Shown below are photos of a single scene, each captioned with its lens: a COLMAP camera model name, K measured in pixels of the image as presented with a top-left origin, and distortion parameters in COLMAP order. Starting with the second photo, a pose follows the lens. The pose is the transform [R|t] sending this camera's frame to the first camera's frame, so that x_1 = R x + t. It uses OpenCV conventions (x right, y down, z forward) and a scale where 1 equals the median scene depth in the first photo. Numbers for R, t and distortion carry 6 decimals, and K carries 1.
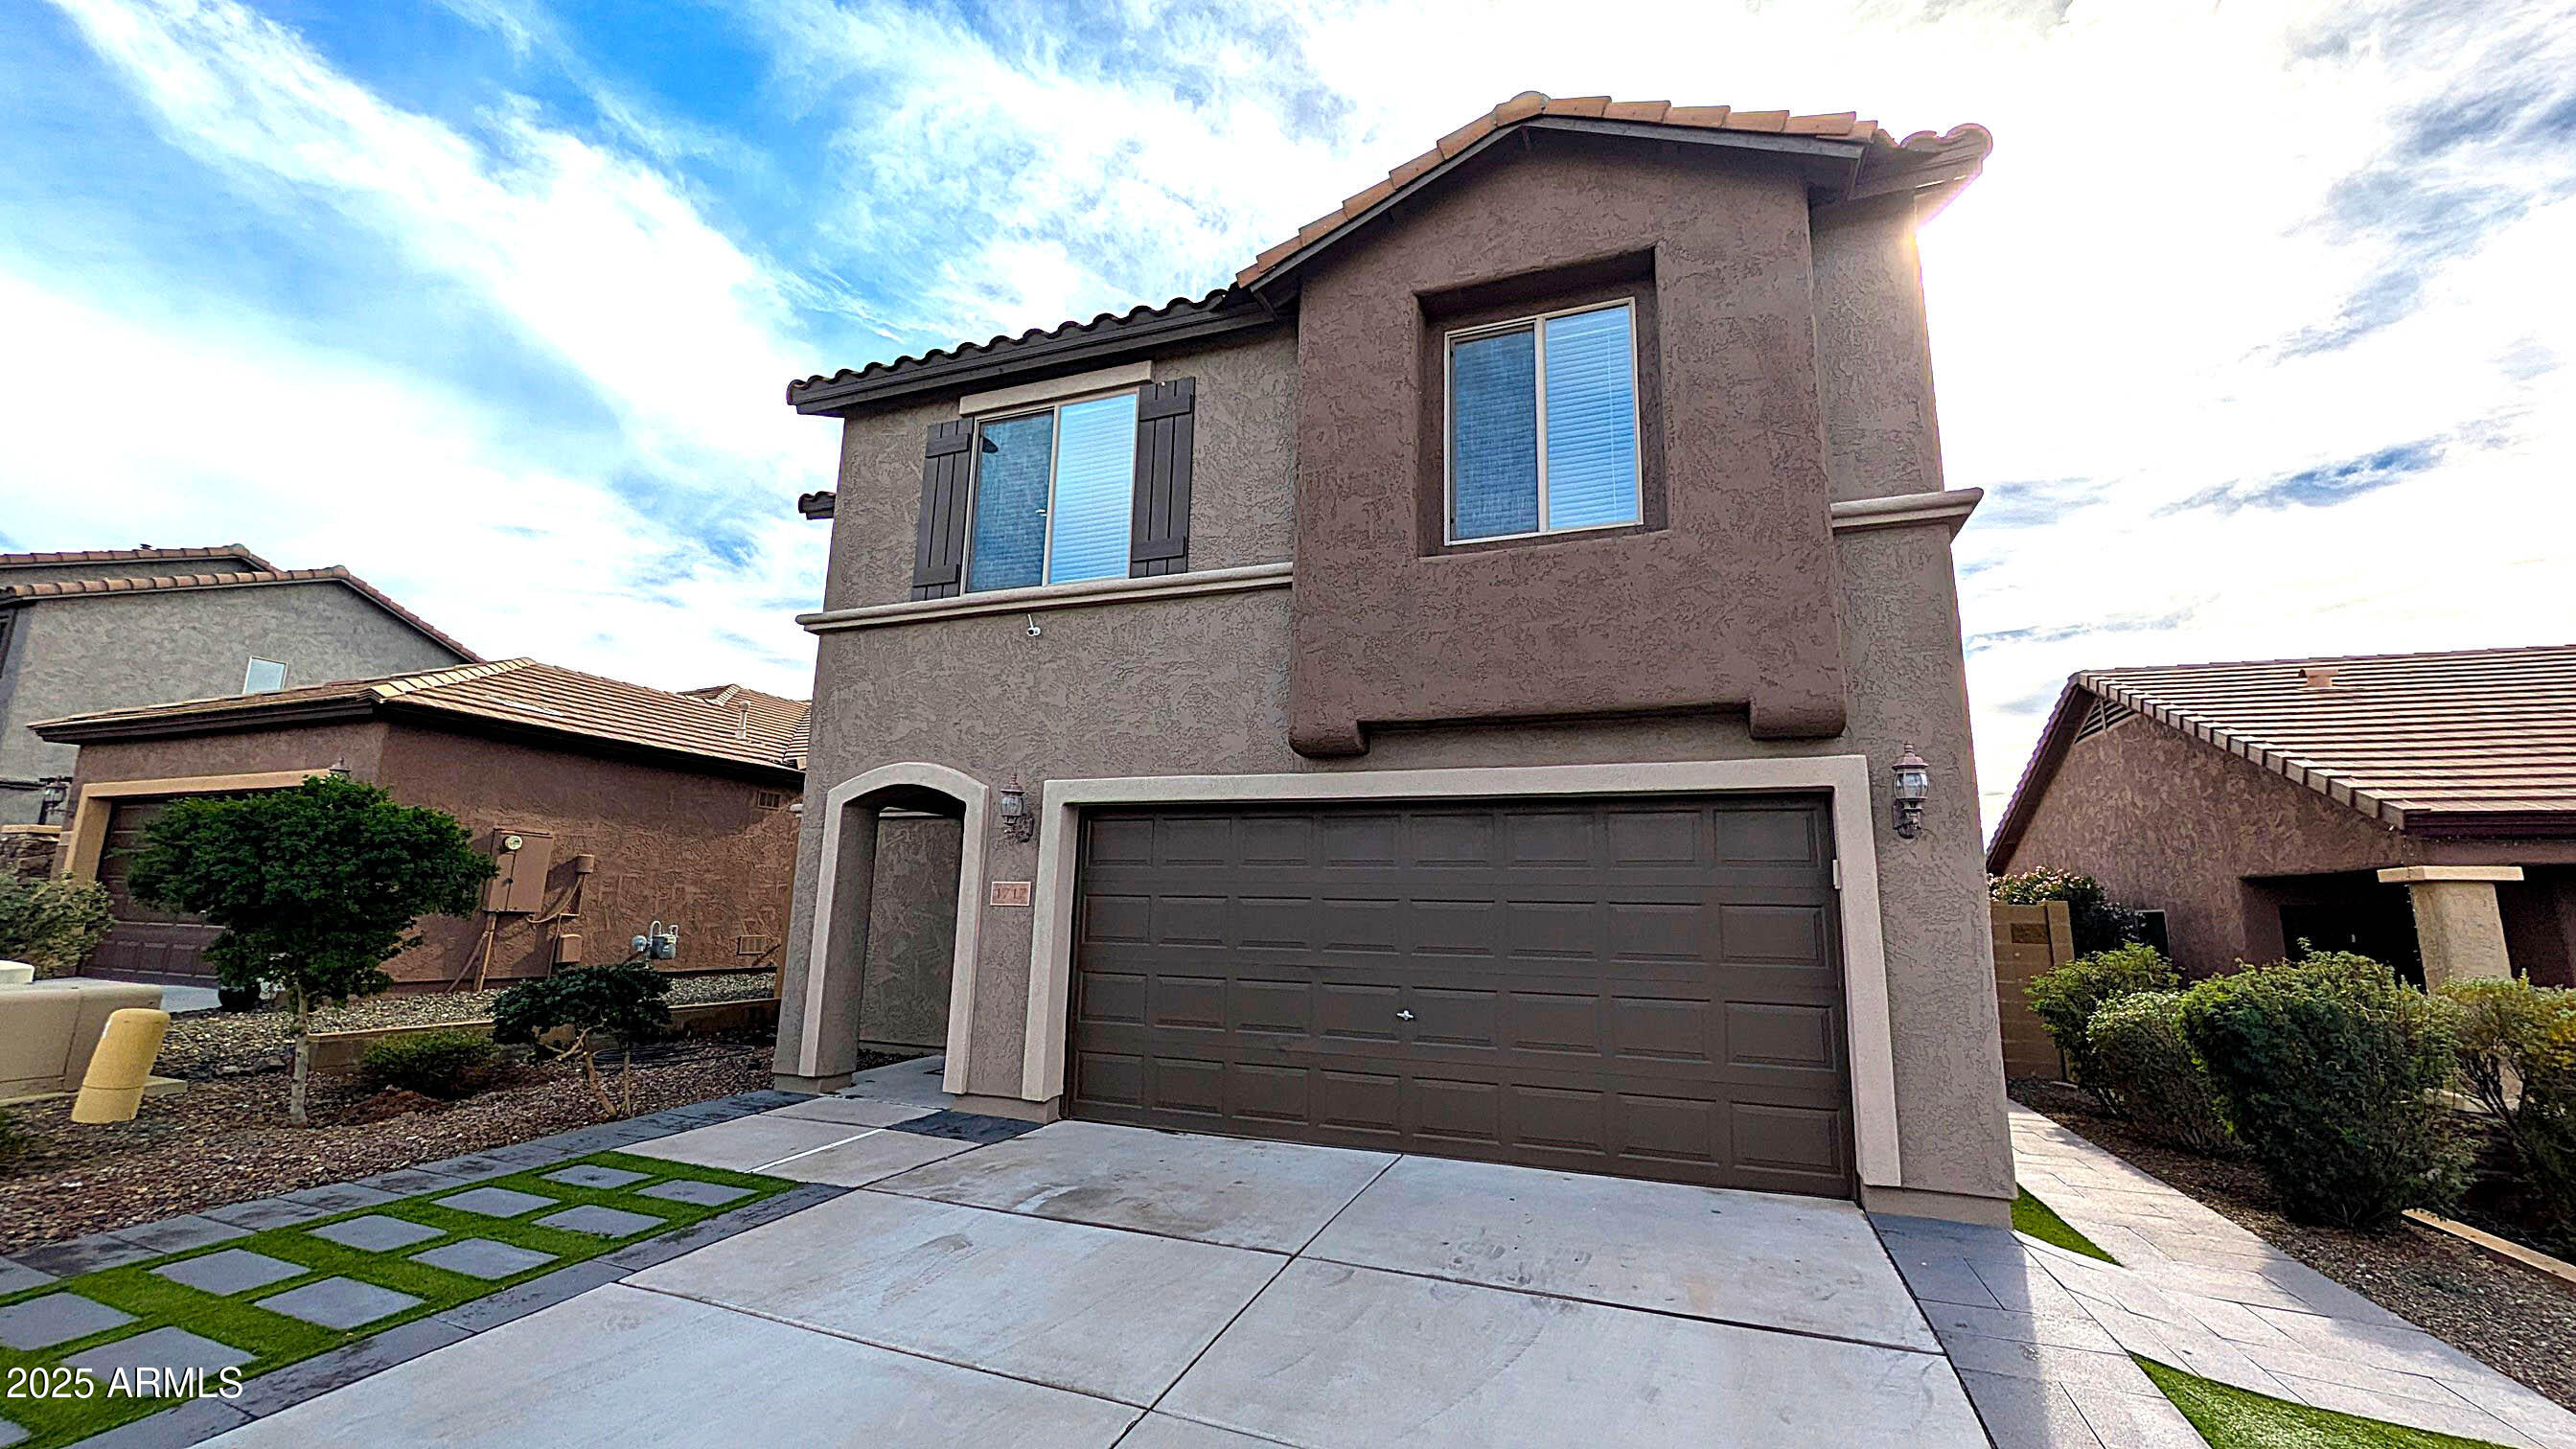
lens RADIAL K [[1006.5, 0, 1286.8], [0, 1006.5, 728.8], [0, 0, 1]] dist [-0.000003, 0.000054]
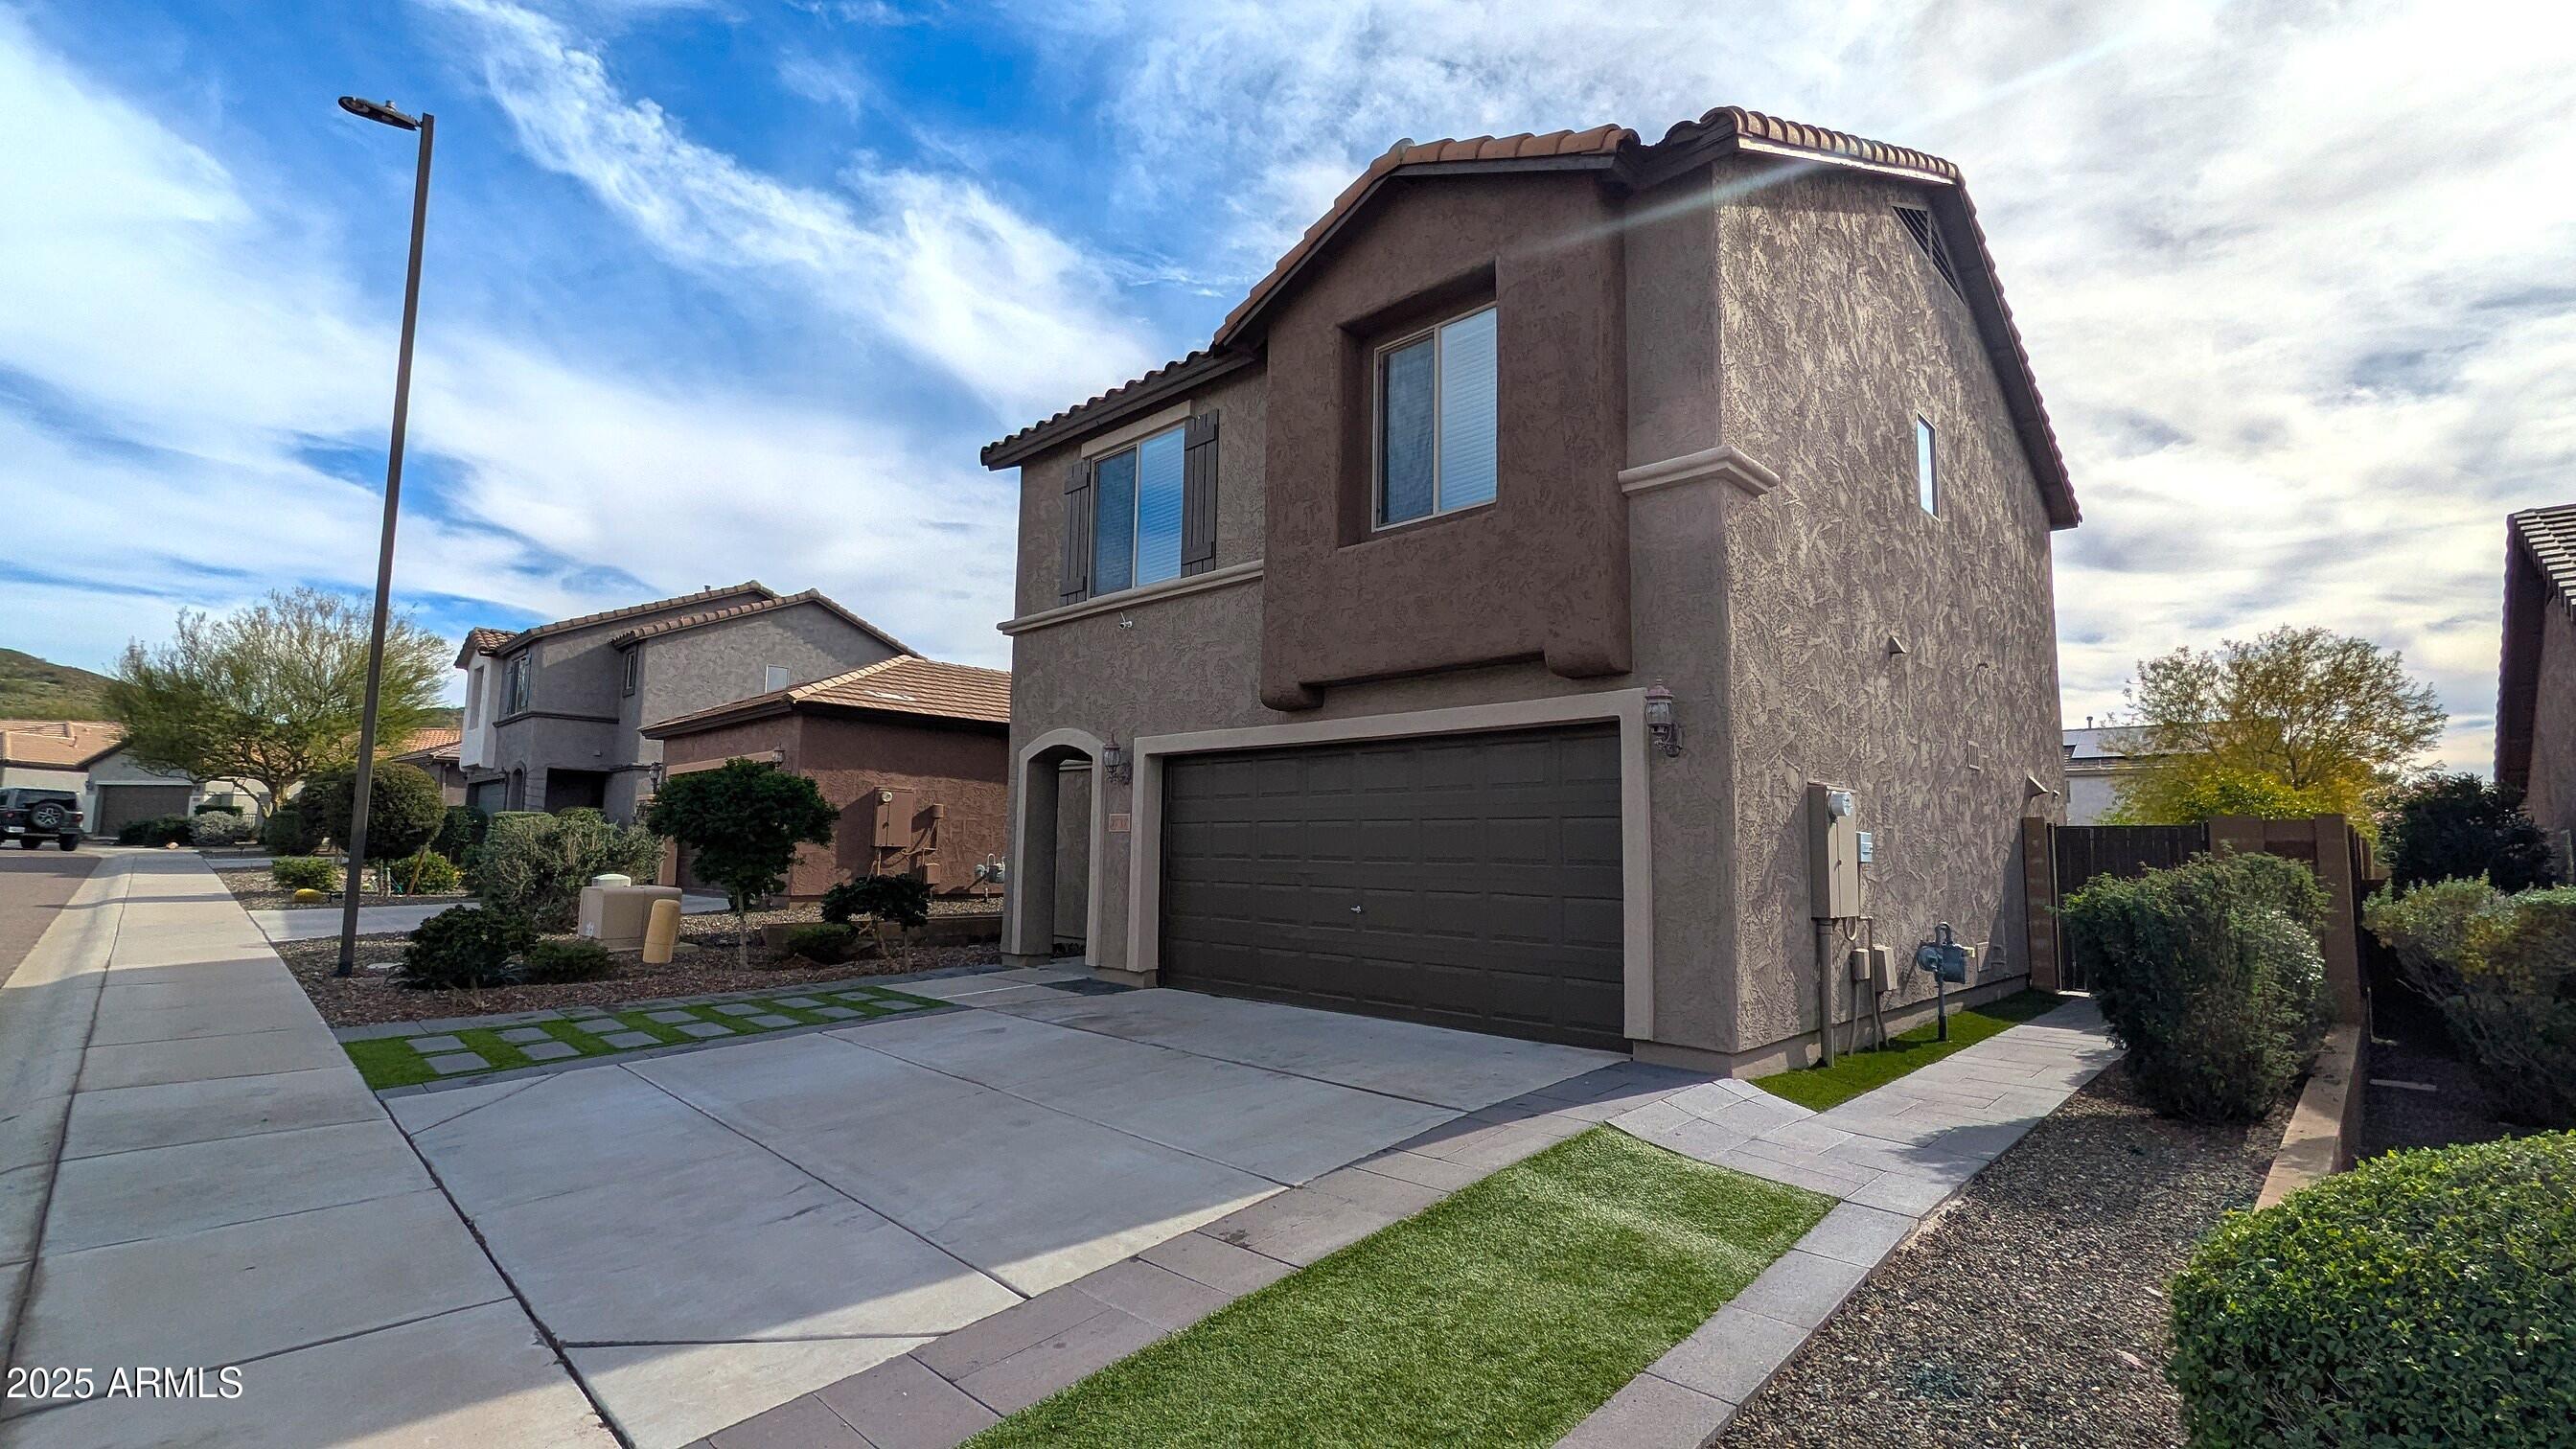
lens RADIAL K [[1108.8, 0, 1292.4], [0, 1108.8, 732.0], [0, 0, 1]] dist [0.000187, -0.000023]
pose [[0.919493, -0.051398, -0.389732, 0.551287], [0.077842, 0.995590, 0.052356, -0.017777], [0.385322, -0.078478, 0.919439, -0.280434]]
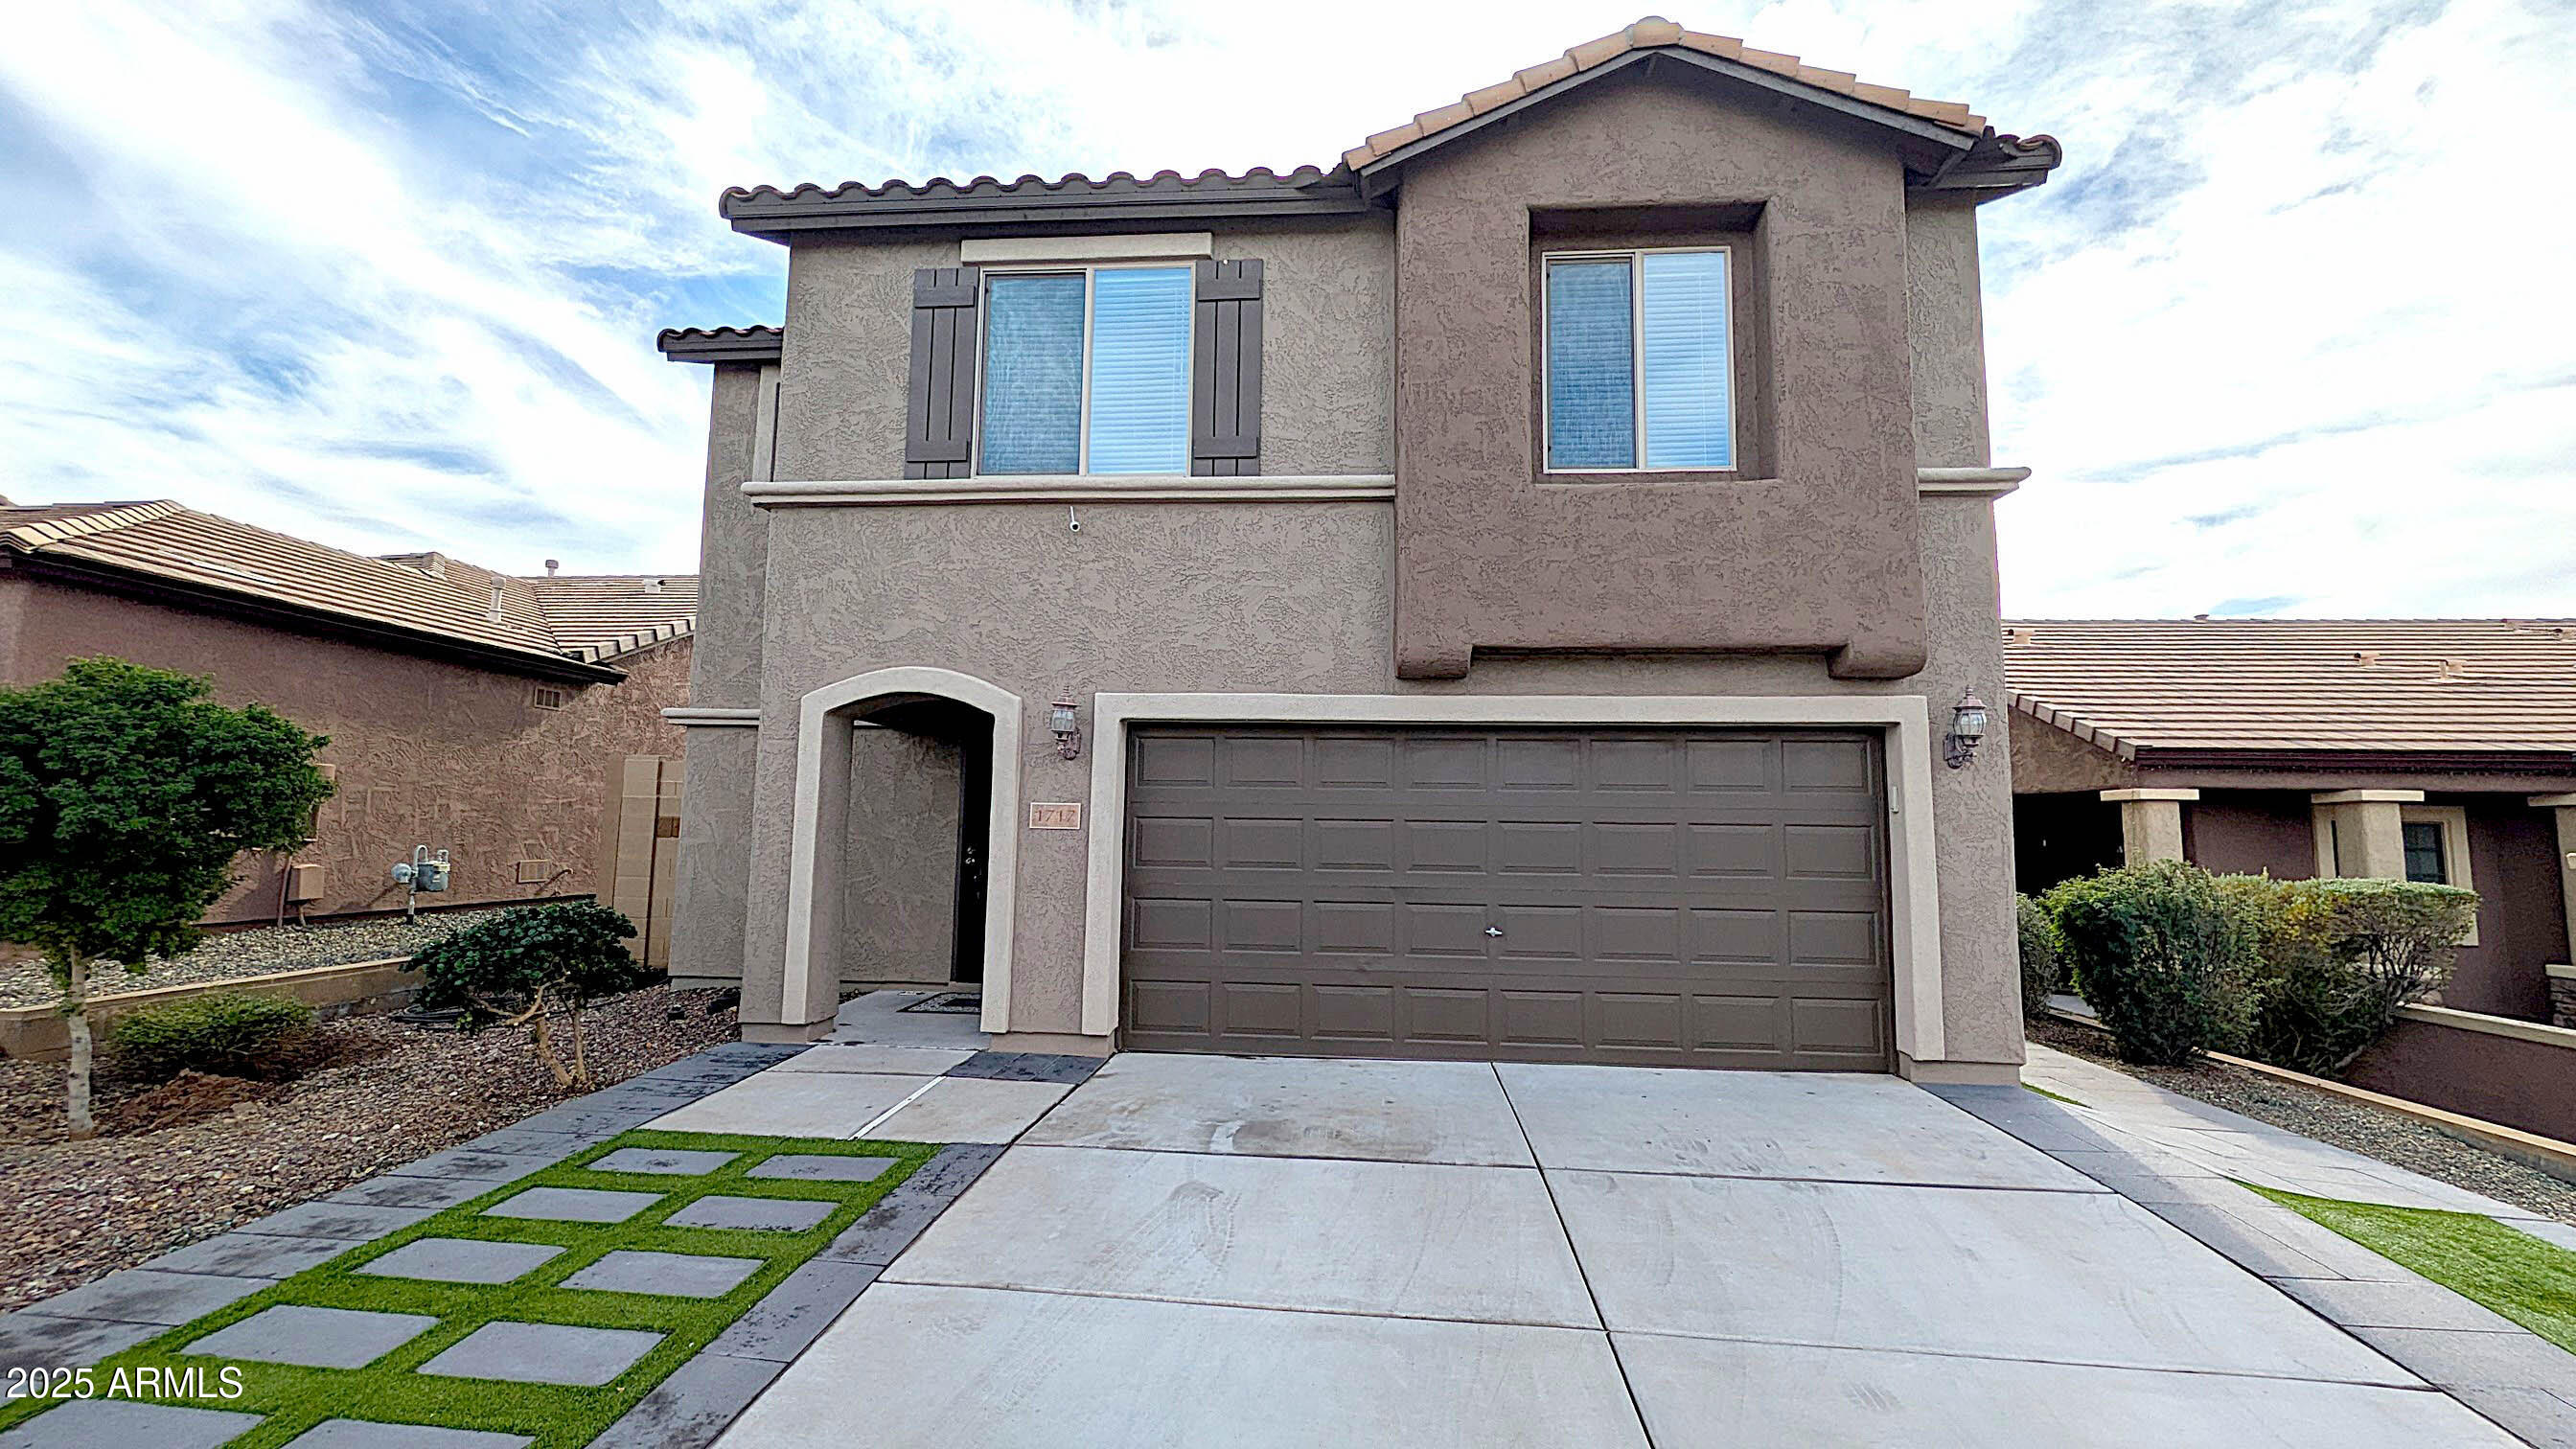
lens RADIAL K [[1006.5, 0, 1286.8], [0, 1006.5, 728.8], [0, 0, 1]] dist [-0.000003, 0.000054]
pose [[0.960208, 0.019300, 0.278617, -0.346148], [-0.043942, 0.995624, 0.082472, 0.000797], [-0.275806, -0.091434, 0.956855, 0.080542]]
